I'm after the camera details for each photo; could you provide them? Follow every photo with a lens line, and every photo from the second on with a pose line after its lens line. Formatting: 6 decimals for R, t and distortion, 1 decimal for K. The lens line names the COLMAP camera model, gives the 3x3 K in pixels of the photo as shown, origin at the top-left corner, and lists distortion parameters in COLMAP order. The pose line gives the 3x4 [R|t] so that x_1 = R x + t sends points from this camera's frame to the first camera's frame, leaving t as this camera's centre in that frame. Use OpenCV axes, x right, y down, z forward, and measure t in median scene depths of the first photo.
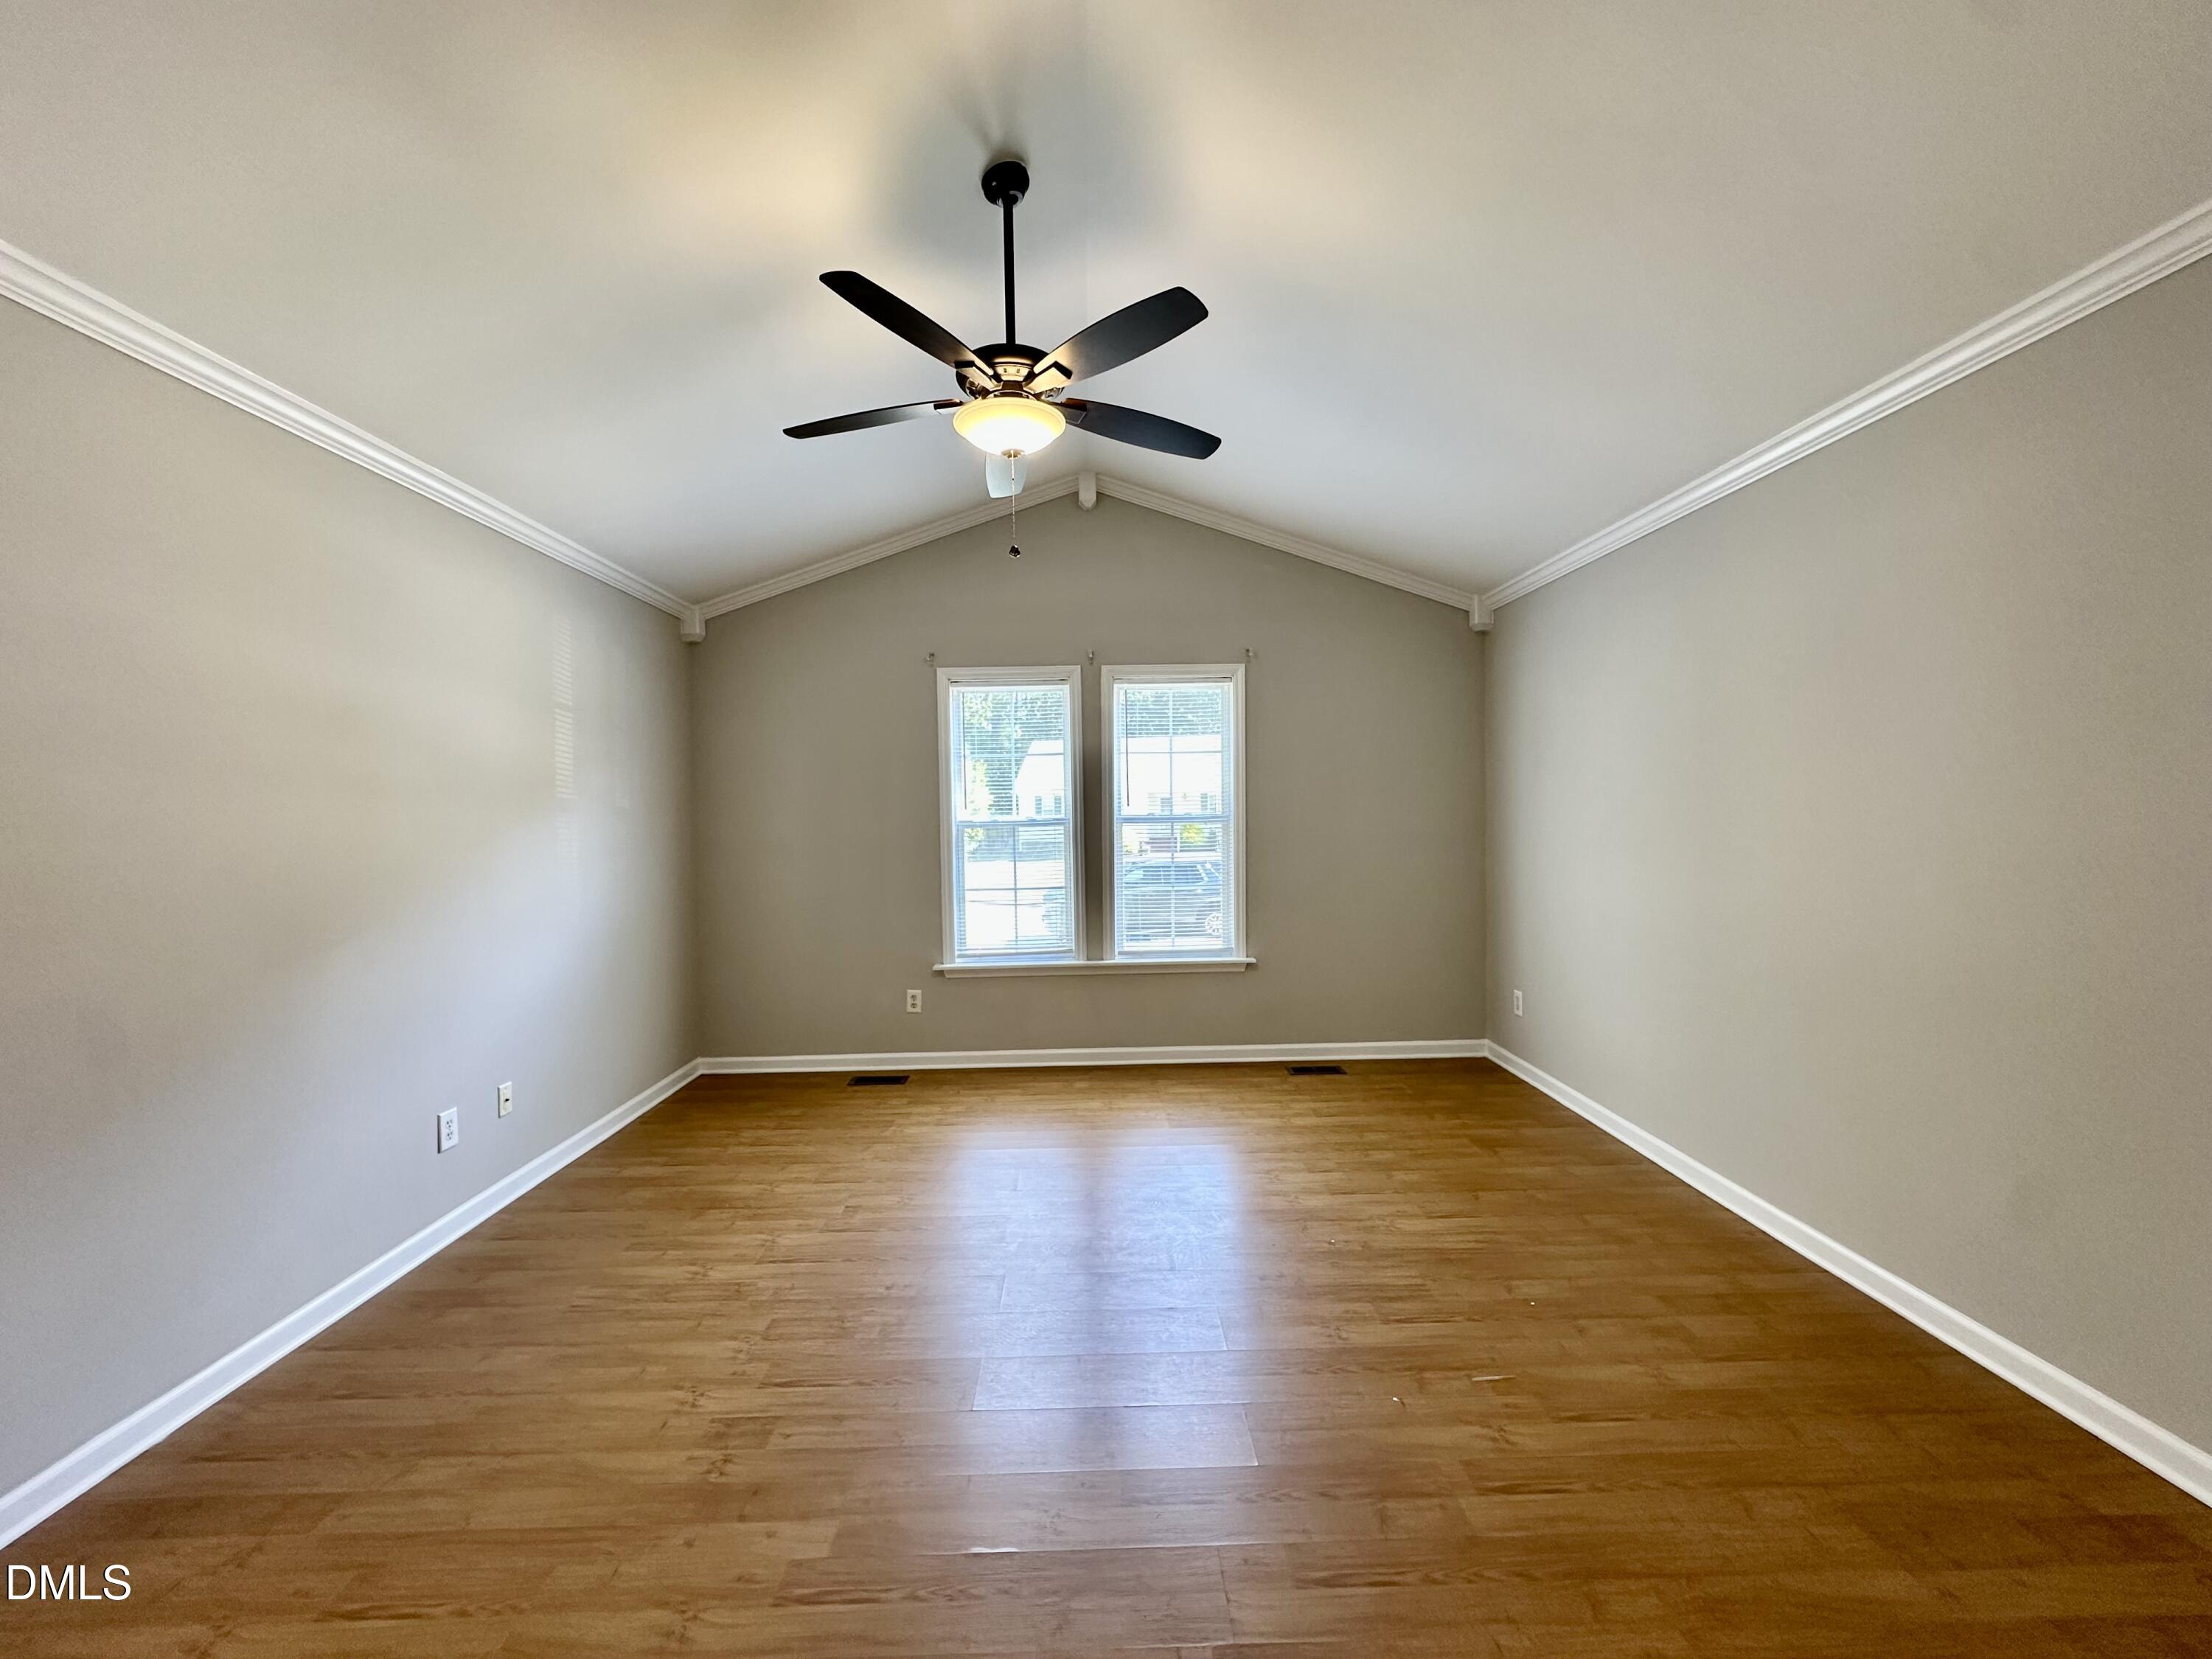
lens RADIAL K [[883.0, 0, 1100.8], [0, 883.0, 832.6], [0, 0, 1]] dist [-0.002363, 0.001134]
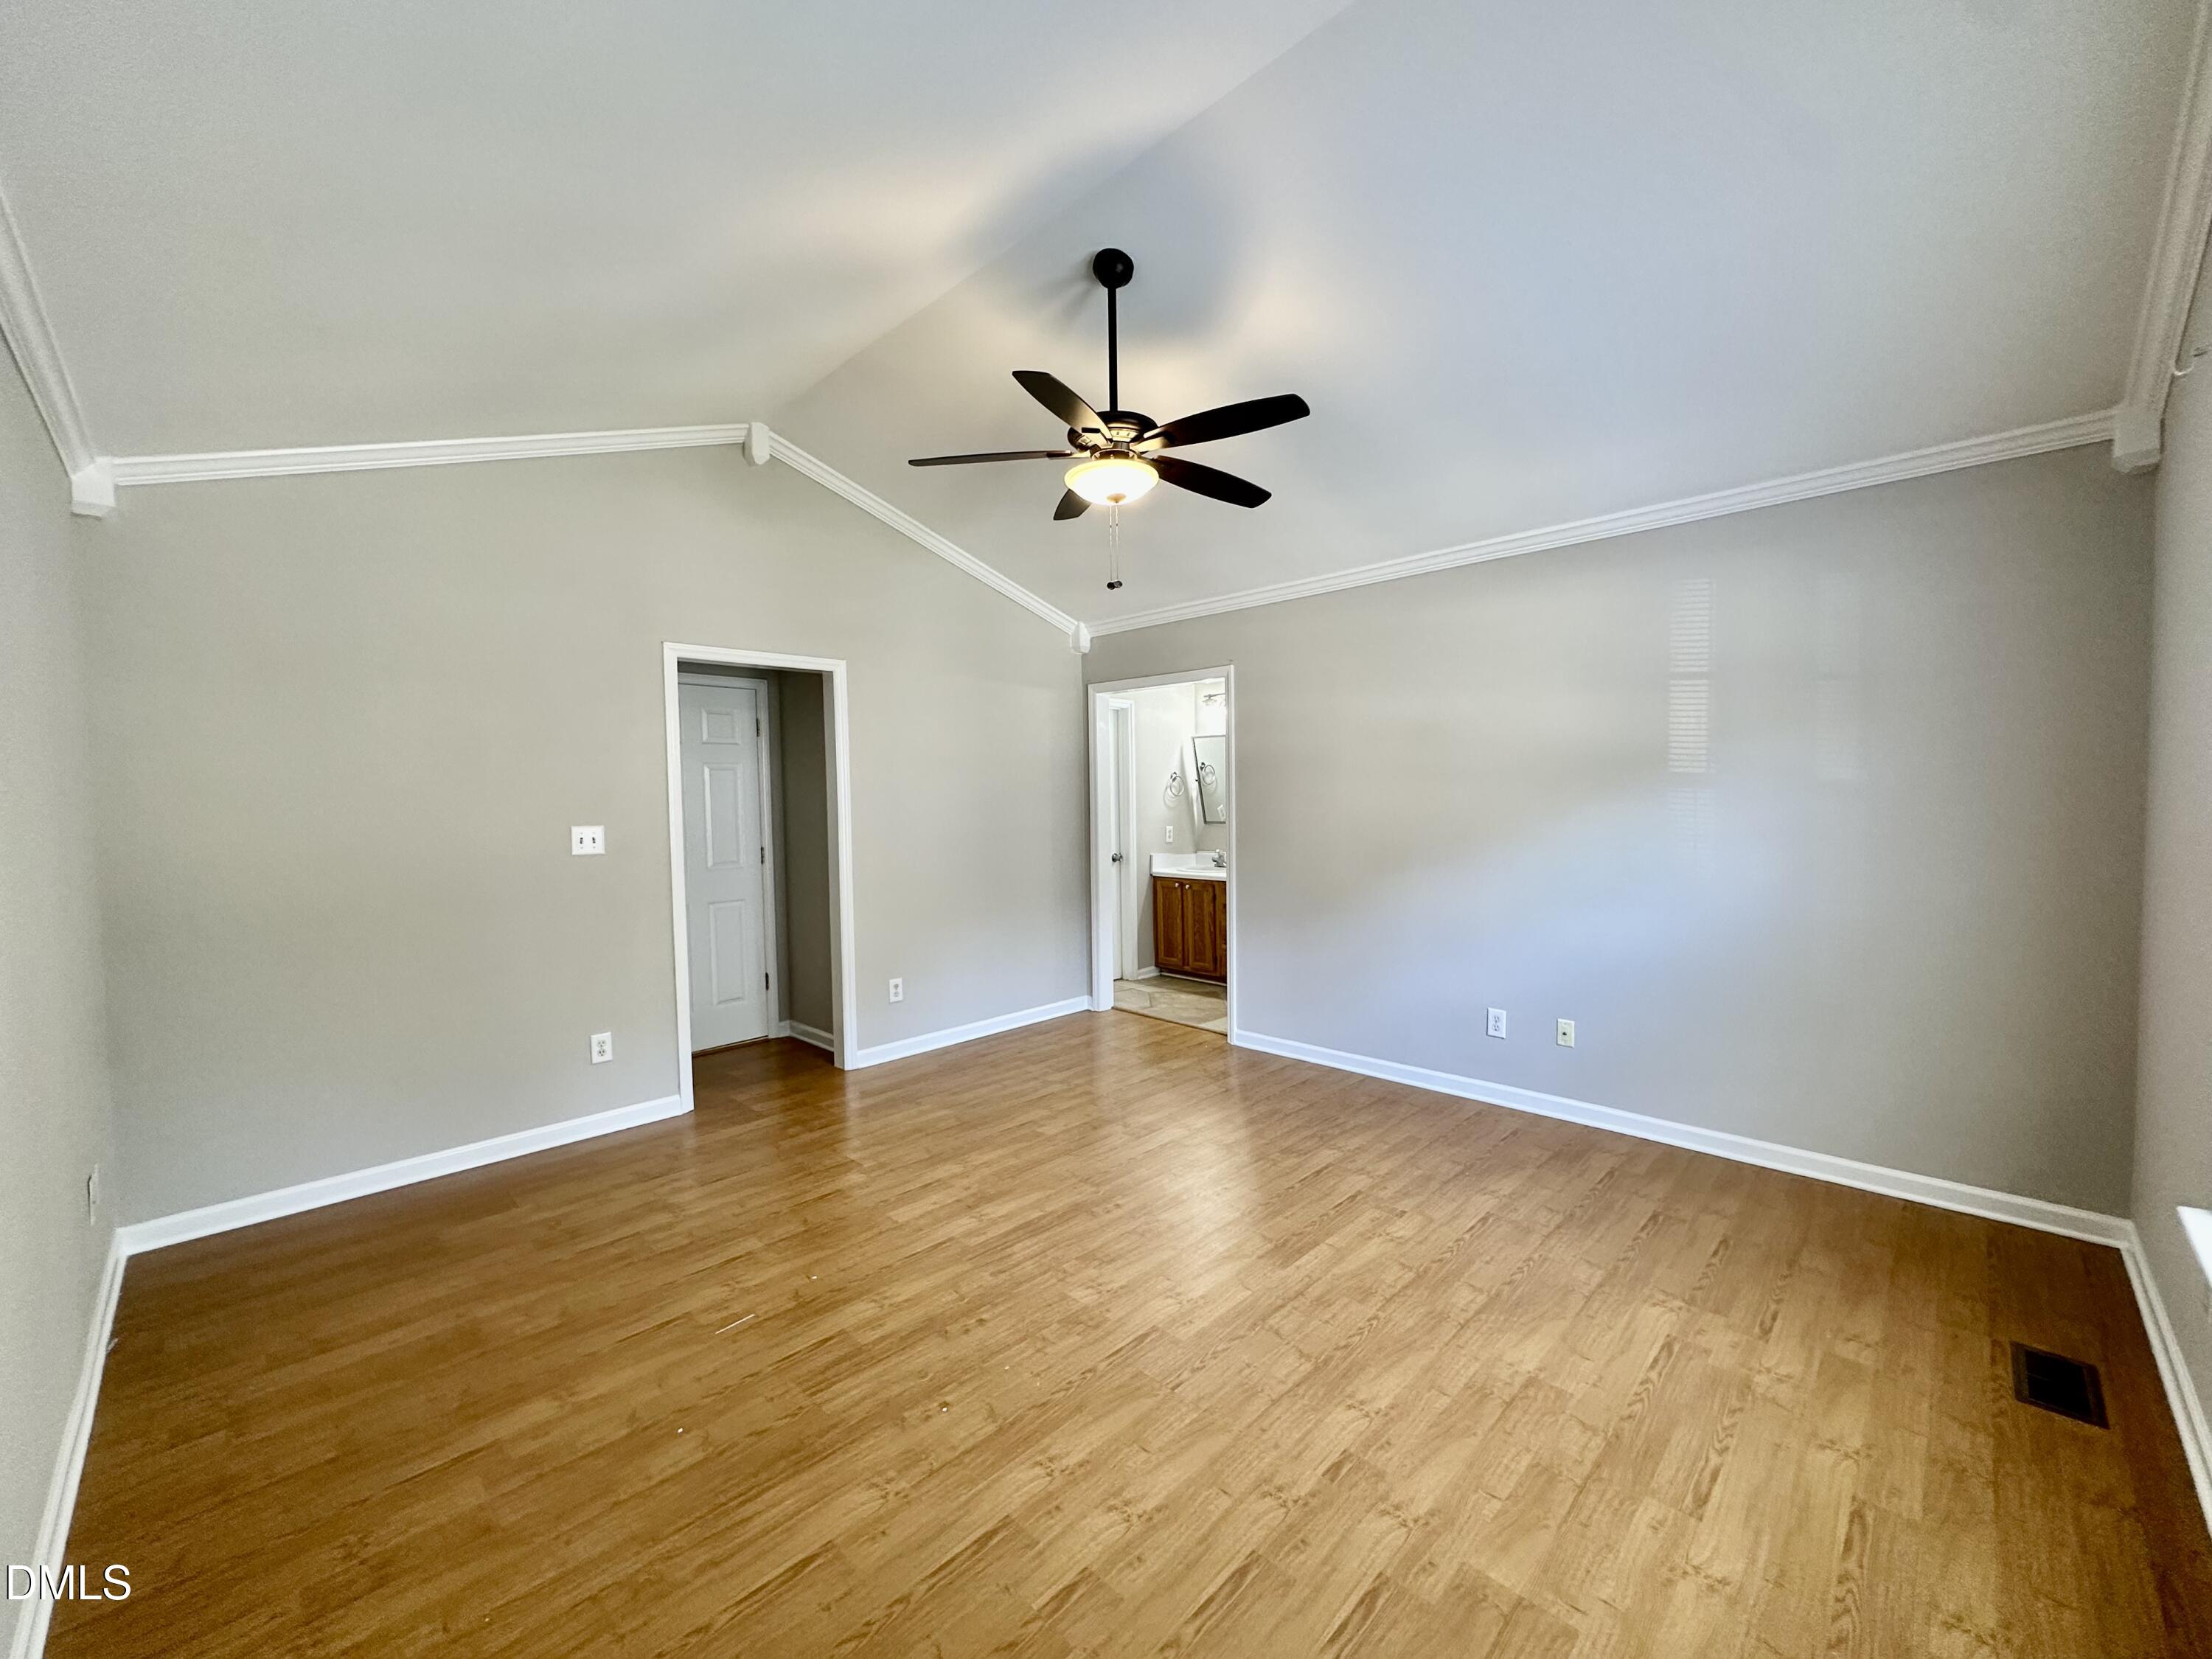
lens RADIAL K [[883.0, 0, 1103.5], [0, 883.0, 831.6], [0, 0, 1]] dist [-0.002363, 0.001134]
pose [[-0.714524, 0.054205, -0.697508, 0.655712], [0.007606, 0.997537, 0.069729, -0.059757], [0.699569, 0.044517, -0.713177, 1.602838]]
